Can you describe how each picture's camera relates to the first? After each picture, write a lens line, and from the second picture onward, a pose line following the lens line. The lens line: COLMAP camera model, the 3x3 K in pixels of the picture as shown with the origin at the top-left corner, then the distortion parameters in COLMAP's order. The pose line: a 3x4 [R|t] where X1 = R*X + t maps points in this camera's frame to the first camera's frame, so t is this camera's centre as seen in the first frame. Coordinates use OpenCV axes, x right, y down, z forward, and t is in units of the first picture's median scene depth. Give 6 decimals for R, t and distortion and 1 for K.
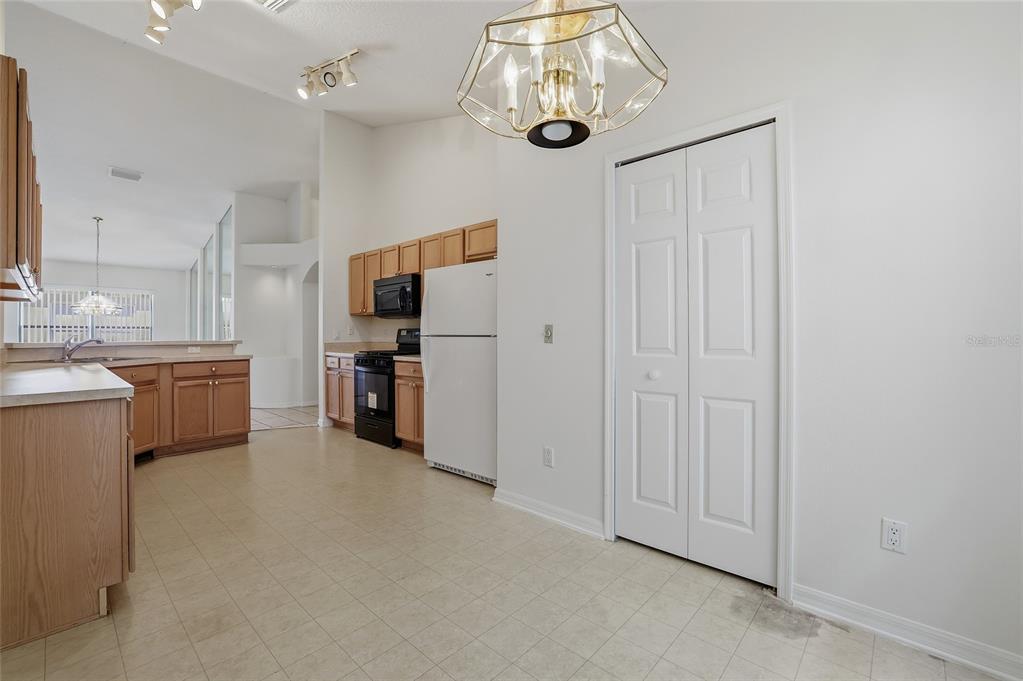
lens RADIAL K [[440.8, 0, 510.7], [0, 440.8, 338.8], [0, 0, 1]] dist [-0.050174, 0.018249]
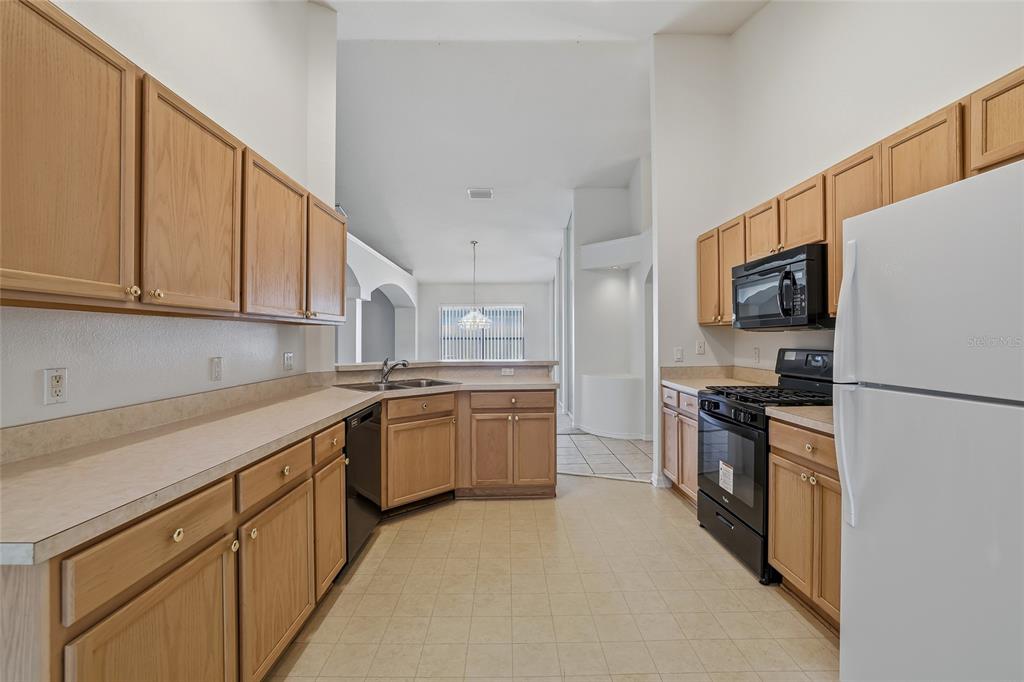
lens RADIAL K [[441.3, 0, 511.2], [0, 441.3, 339.3], [0, 0, 1]] dist [-0.050174, 0.018249]
pose [[0.687828, -0.000712, -0.725874, -0.097569], [-0.003684, 0.999983, -0.004471, -0.035136], [0.725865, 0.005749, 0.687813, 0.408559]]
